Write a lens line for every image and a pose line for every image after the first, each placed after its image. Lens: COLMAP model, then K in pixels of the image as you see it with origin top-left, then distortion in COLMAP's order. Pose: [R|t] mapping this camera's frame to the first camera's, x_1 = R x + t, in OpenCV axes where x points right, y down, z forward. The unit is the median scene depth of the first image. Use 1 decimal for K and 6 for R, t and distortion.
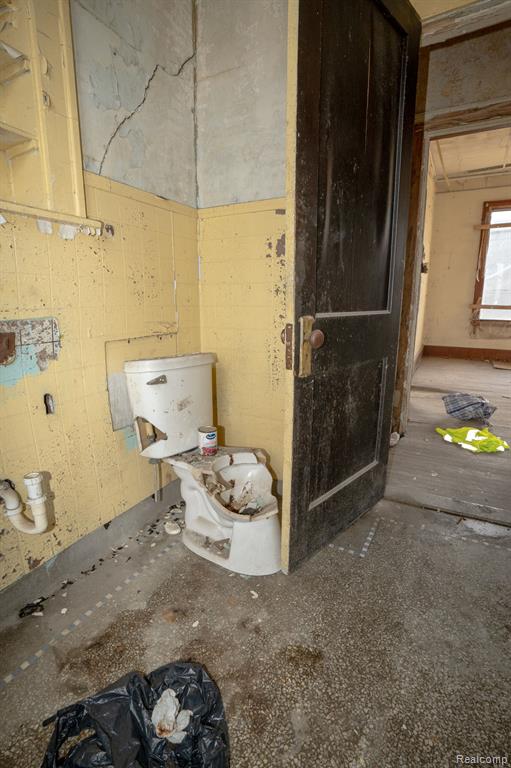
lens RADIAL K [[357.8, 0, 273.7], [0, 357.8, 375.0], [0, 0, 1]] dist [-0.010813, 0.000681]
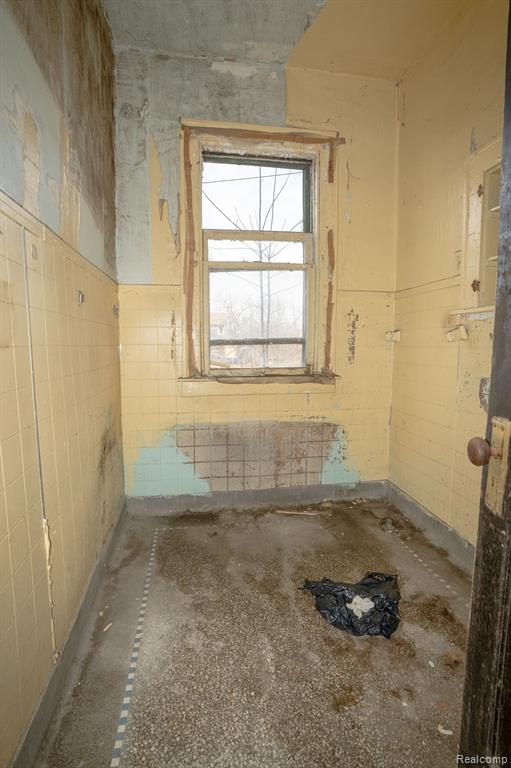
lens RADIAL K [[357.8, 0, 255.1], [0, 357.8, 384.2], [0, 0, 1]] dist [-0.010813, 0.000681]
pose [[-0.800263, 0.049061, -0.597639, 0.934079], [-0.124731, 0.961229, 0.245930, -0.369653], [0.586533, 0.271353, -0.763116, 1.452032]]
